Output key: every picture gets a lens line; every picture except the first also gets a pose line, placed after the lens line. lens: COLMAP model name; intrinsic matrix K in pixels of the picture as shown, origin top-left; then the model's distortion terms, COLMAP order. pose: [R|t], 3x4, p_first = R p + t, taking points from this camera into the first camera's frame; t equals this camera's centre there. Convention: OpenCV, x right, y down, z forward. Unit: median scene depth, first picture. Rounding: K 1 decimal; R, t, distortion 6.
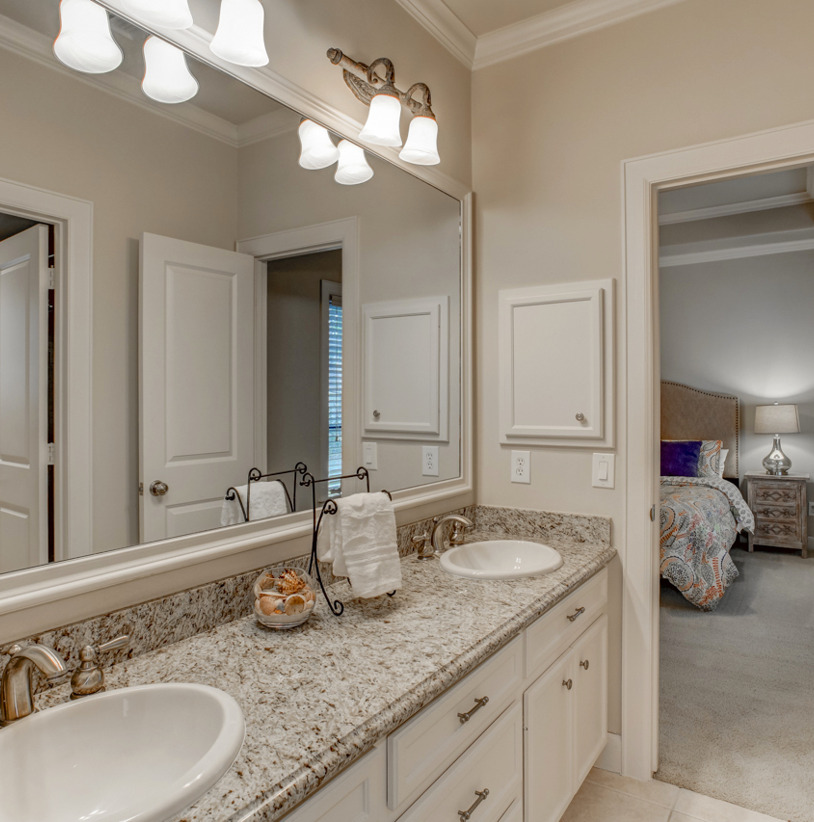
lens RADIAL K [[596.9, 0, 404.9], [0, 596.9, 403.4], [0, 0, 1]] dist [-0.046710, 0.000969]
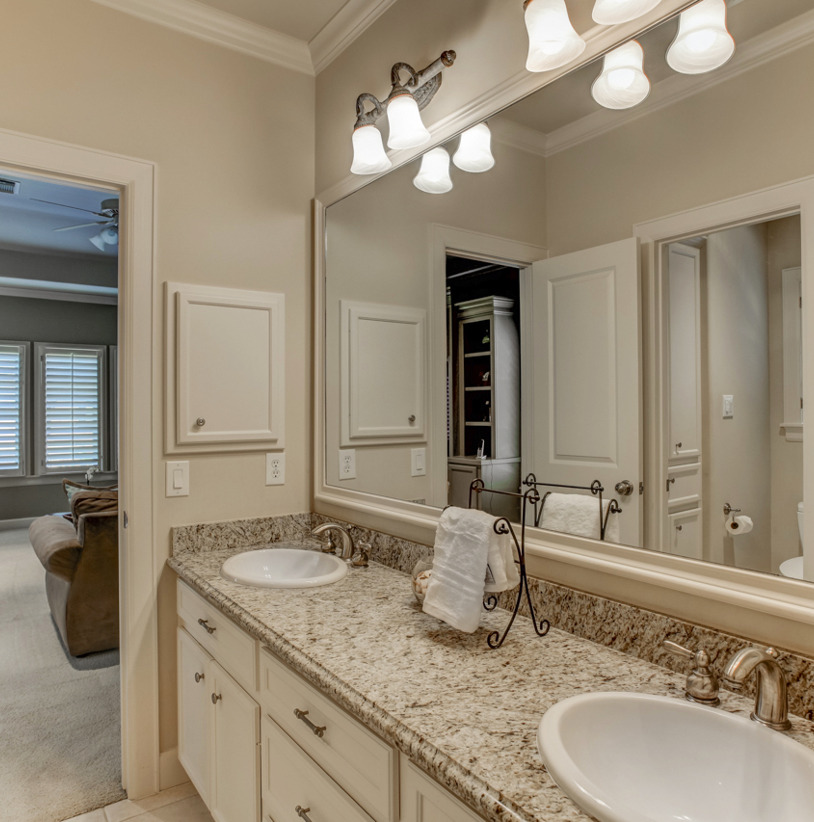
lens RADIAL K [[596.9, 0, 404.9], [0, 596.9, 403.4], [0, 0, 1]] dist [-0.046710, 0.000969]
pose [[-0.329073, -0.005517, -0.944289, 0.943738], [0.000509, 0.999982, -0.006020, -0.001163], [0.944304, -0.002462, -0.329064, 1.410491]]
